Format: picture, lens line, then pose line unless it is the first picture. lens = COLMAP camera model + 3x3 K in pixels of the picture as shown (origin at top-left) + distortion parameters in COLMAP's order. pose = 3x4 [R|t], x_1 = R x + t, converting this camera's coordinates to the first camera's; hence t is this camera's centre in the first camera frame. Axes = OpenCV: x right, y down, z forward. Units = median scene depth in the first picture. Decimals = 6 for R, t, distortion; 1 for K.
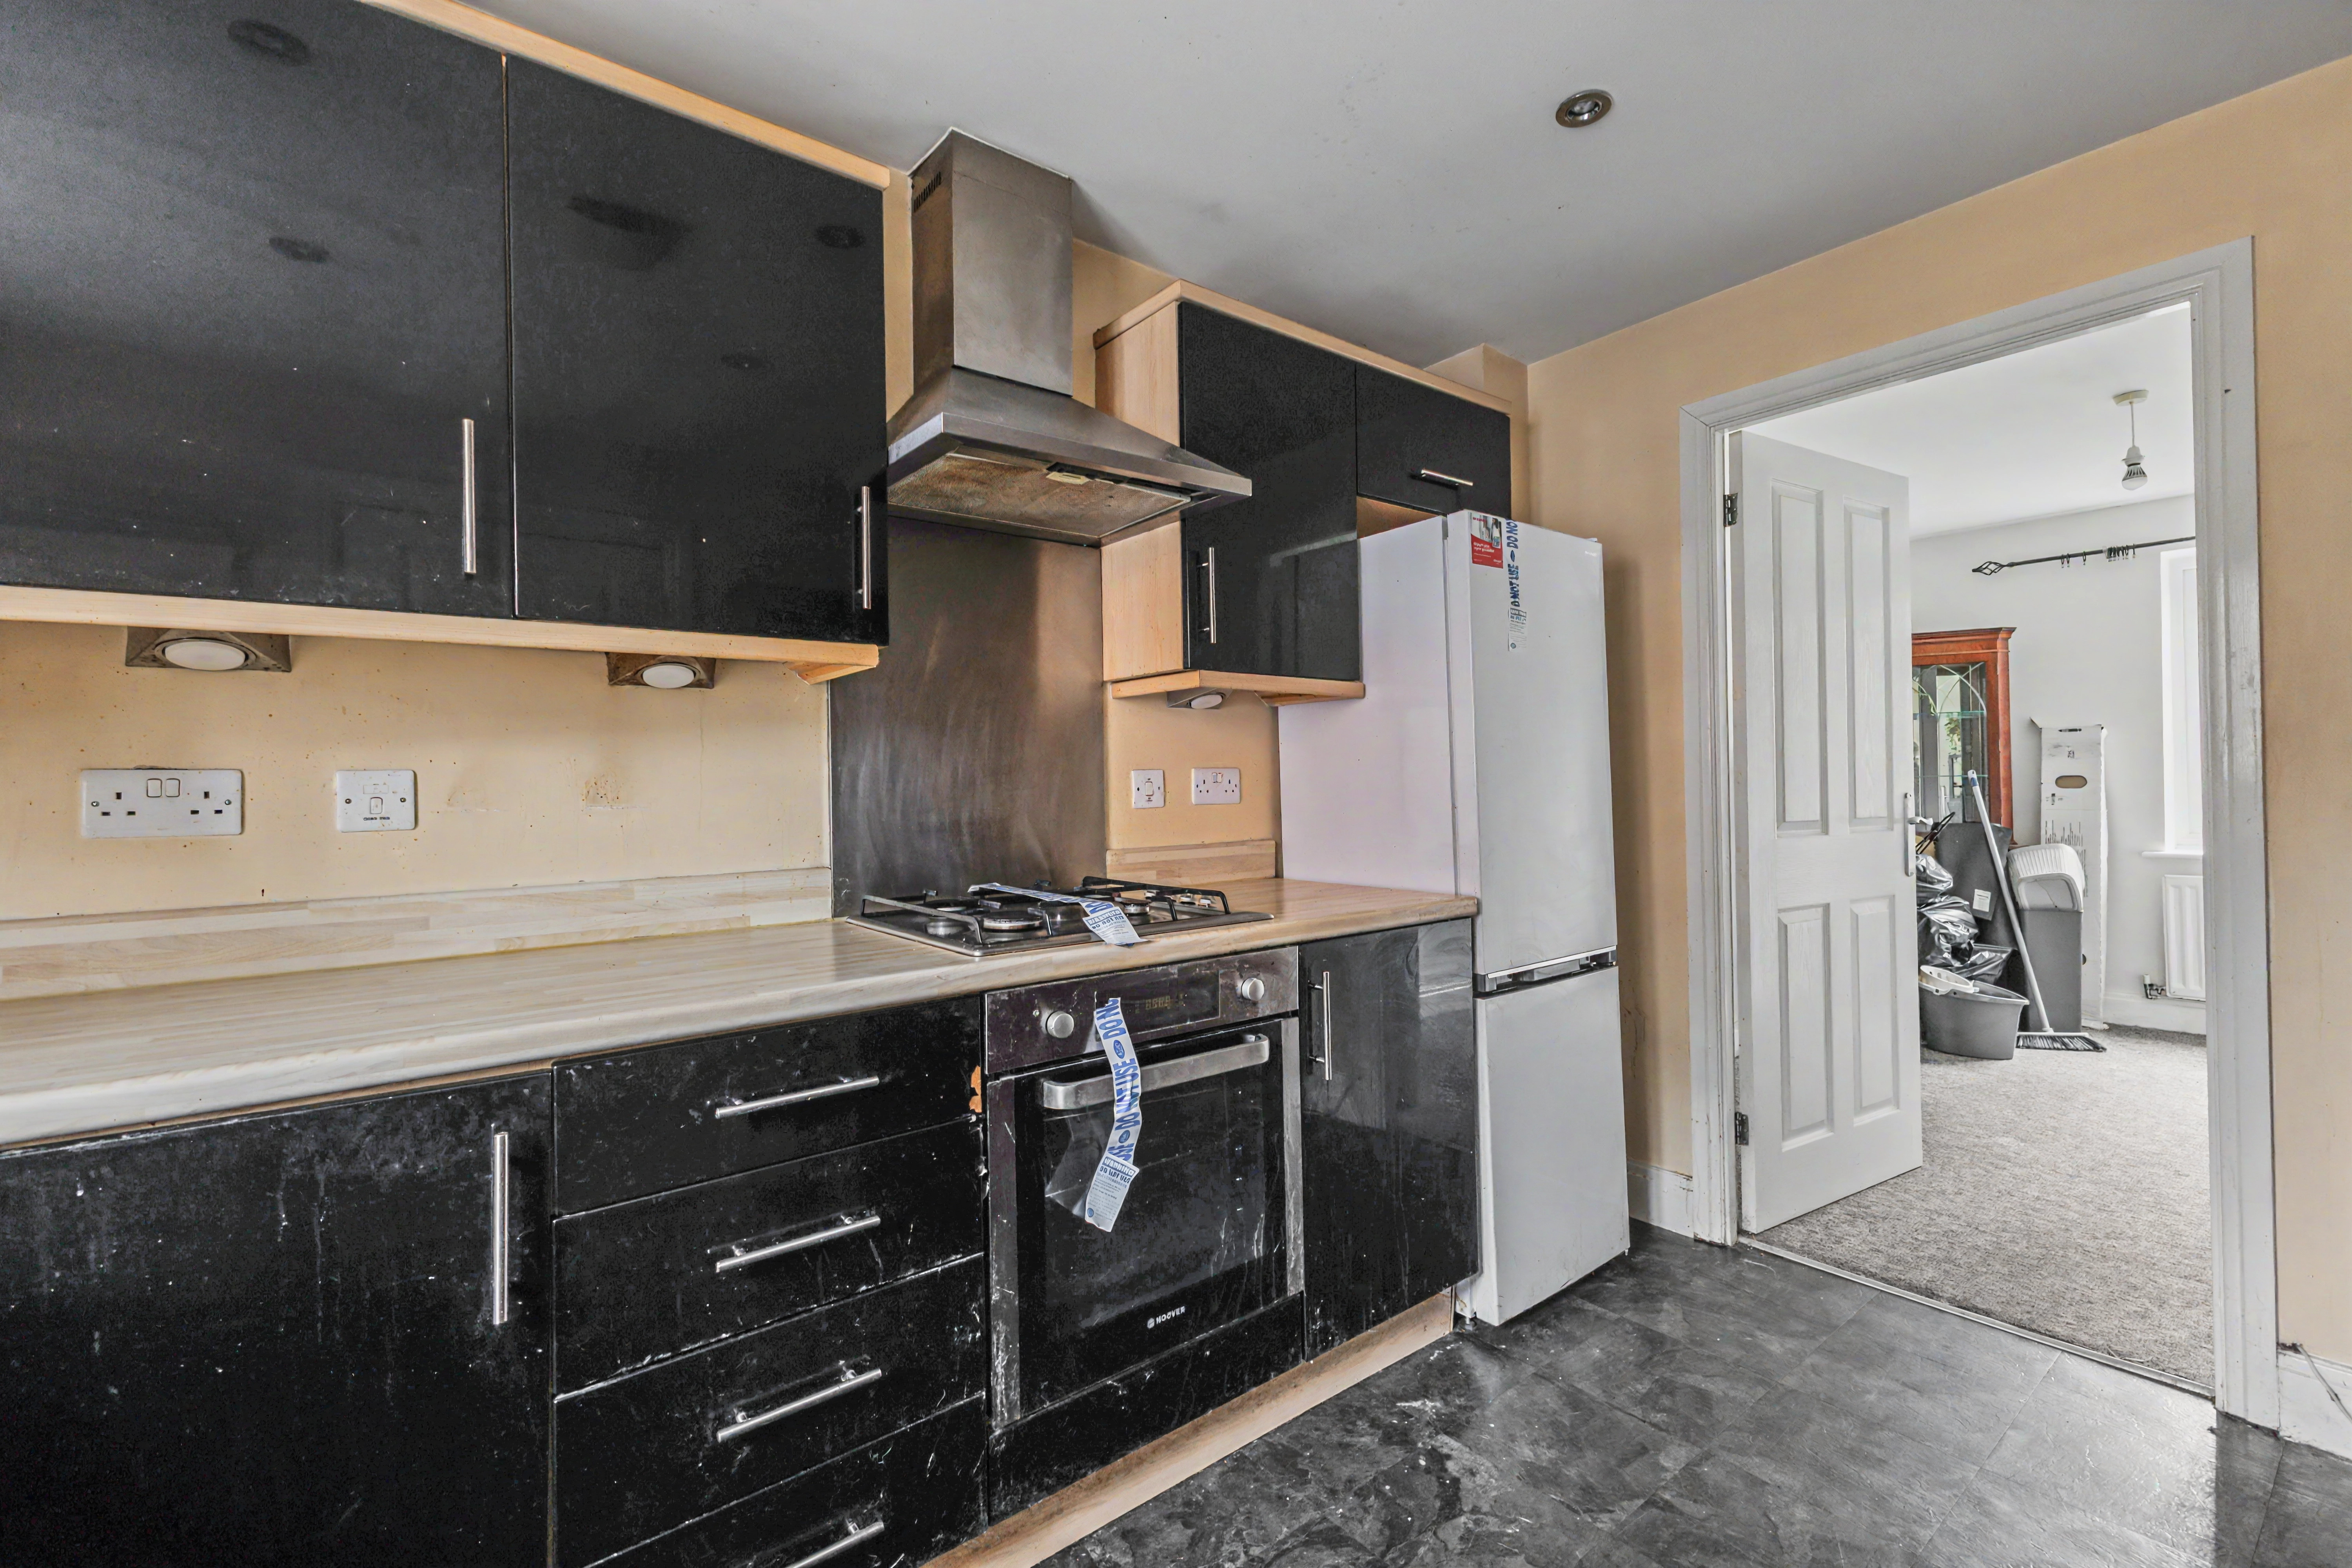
lens RADIAL K [[1024.1, 0, 1177.7], [0, 1024.1, 773.9], [0, 0, 1]] dist [0.006982, -0.000349]
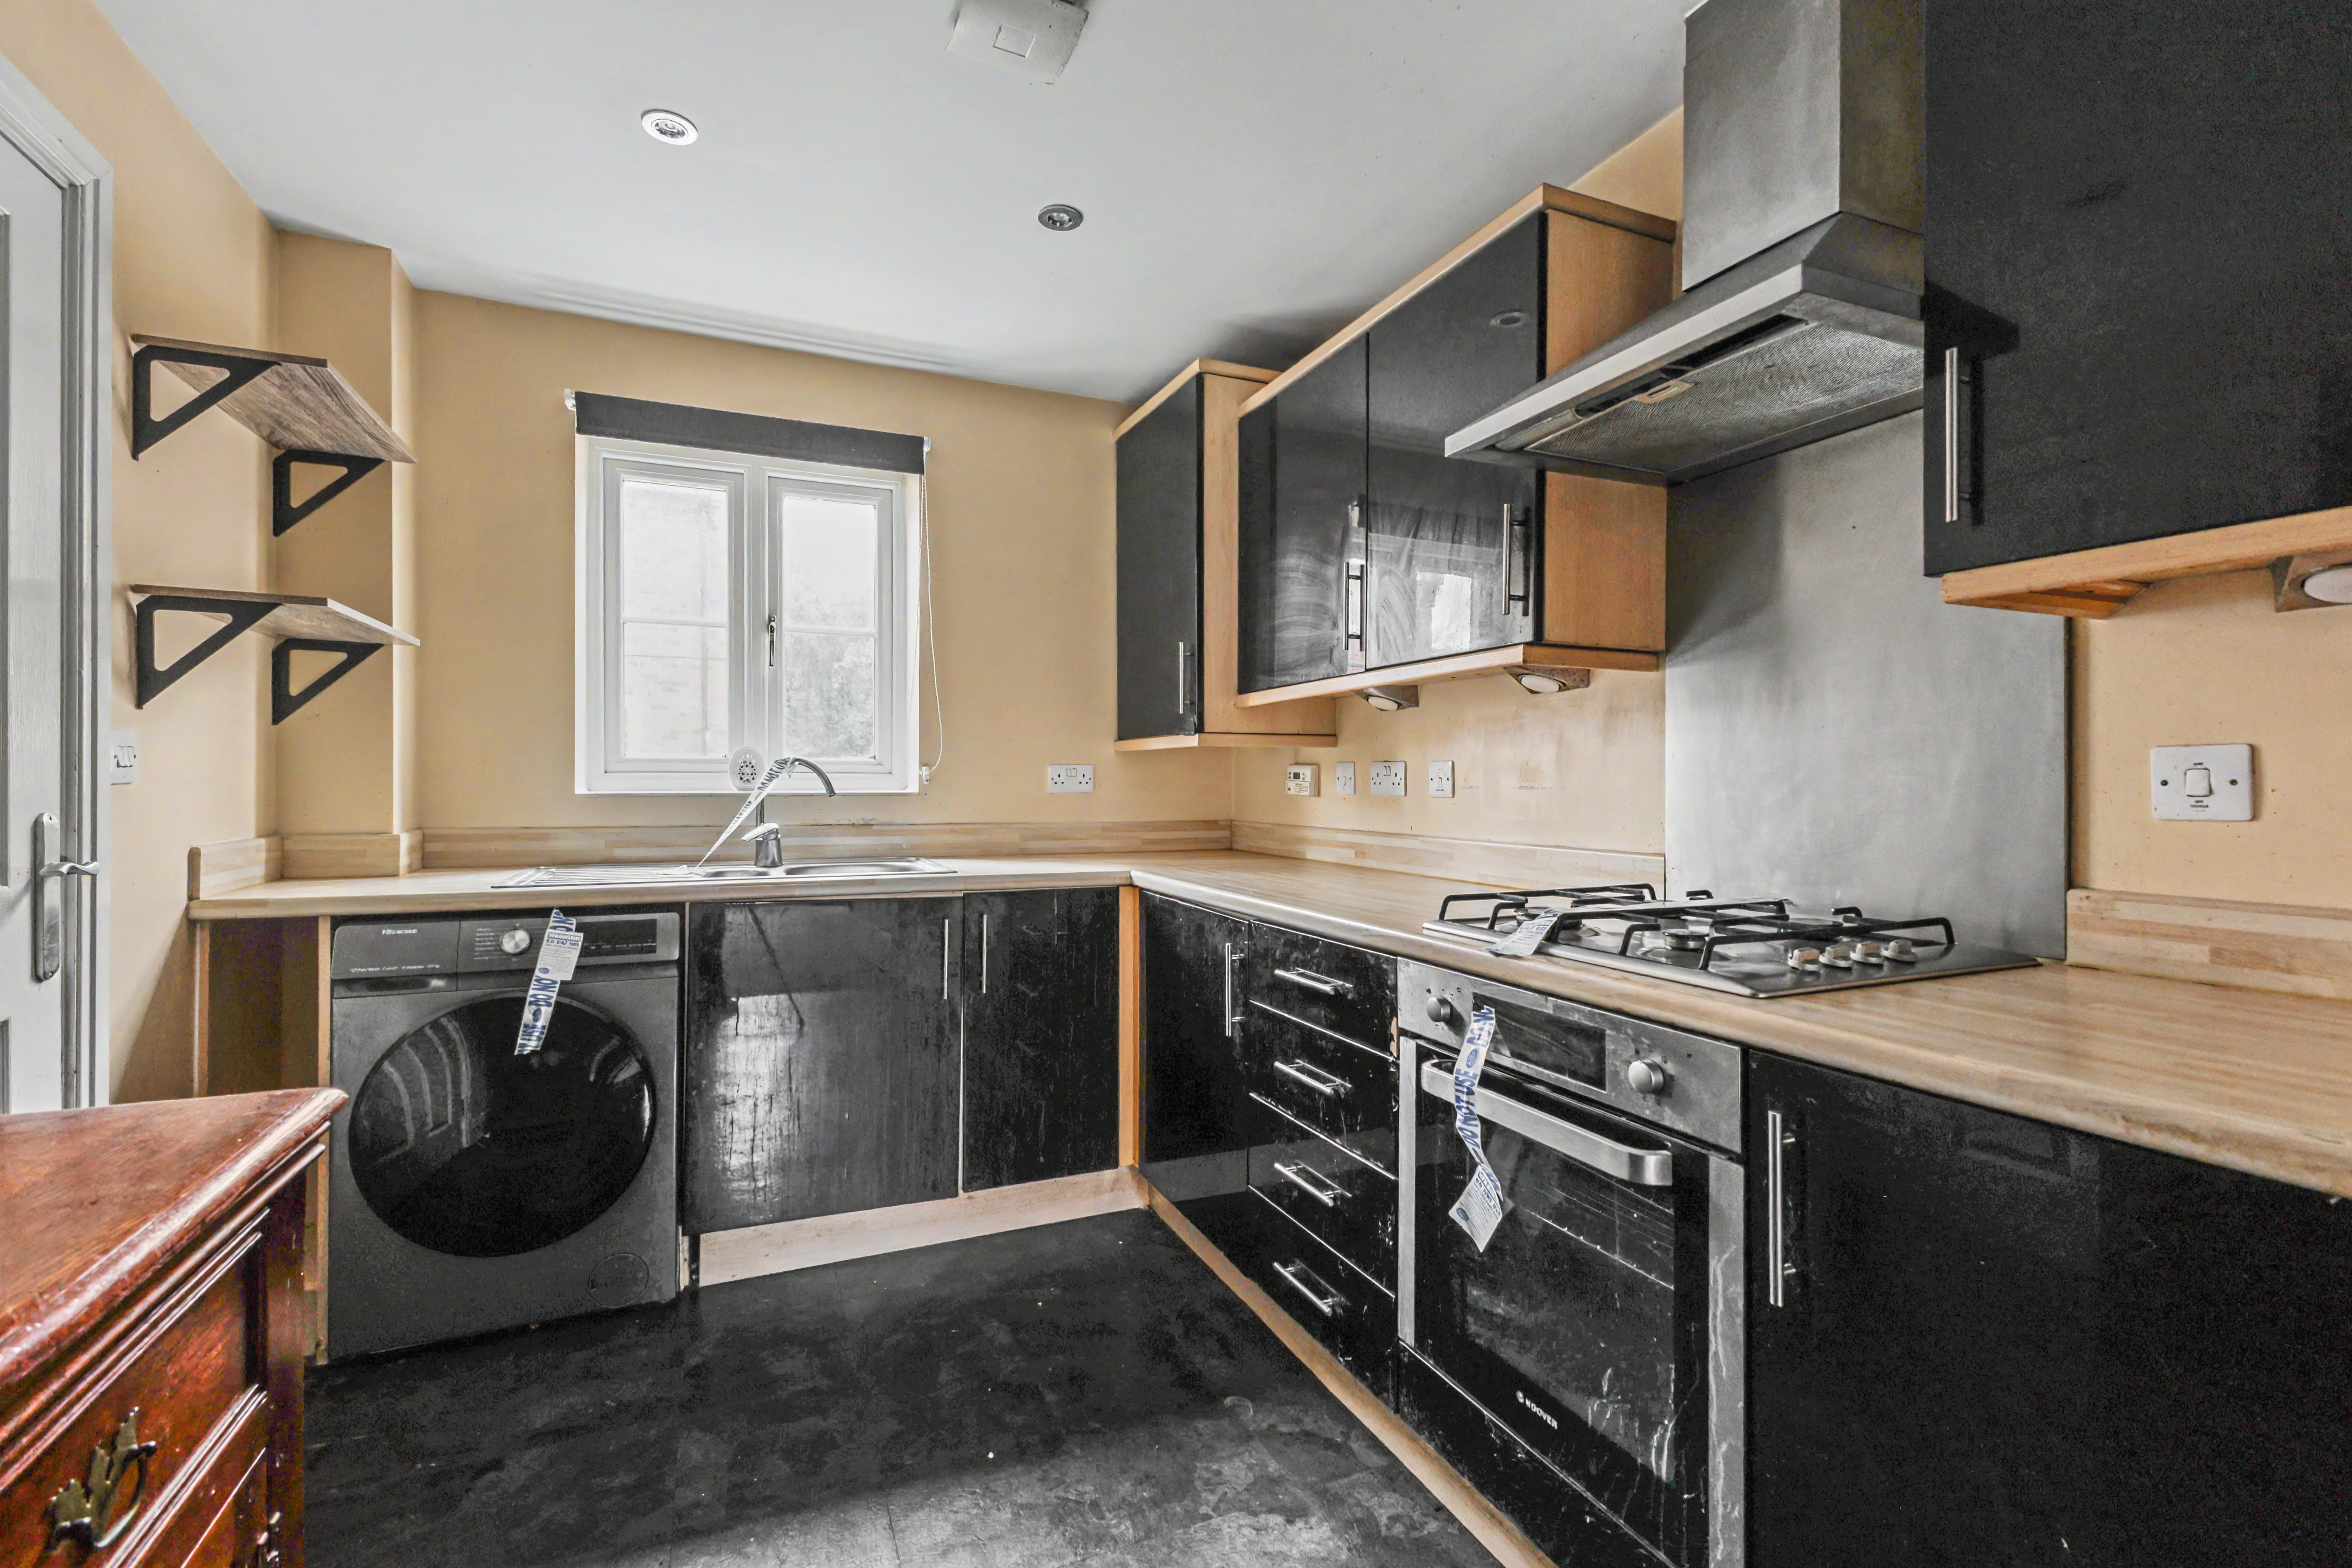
lens RADIAL K [[1029.2, 0, 1176.0], [0, 1029.2, 784.0], [0, 0, 1]] dist [0.003392, -0.000037]
pose [[-0.252983, 0.019168, -0.967281, 0.834397], [0.013455, 0.999777, 0.016293, 0.000111], [0.967377, -0.008893, -0.253184, 0.895474]]
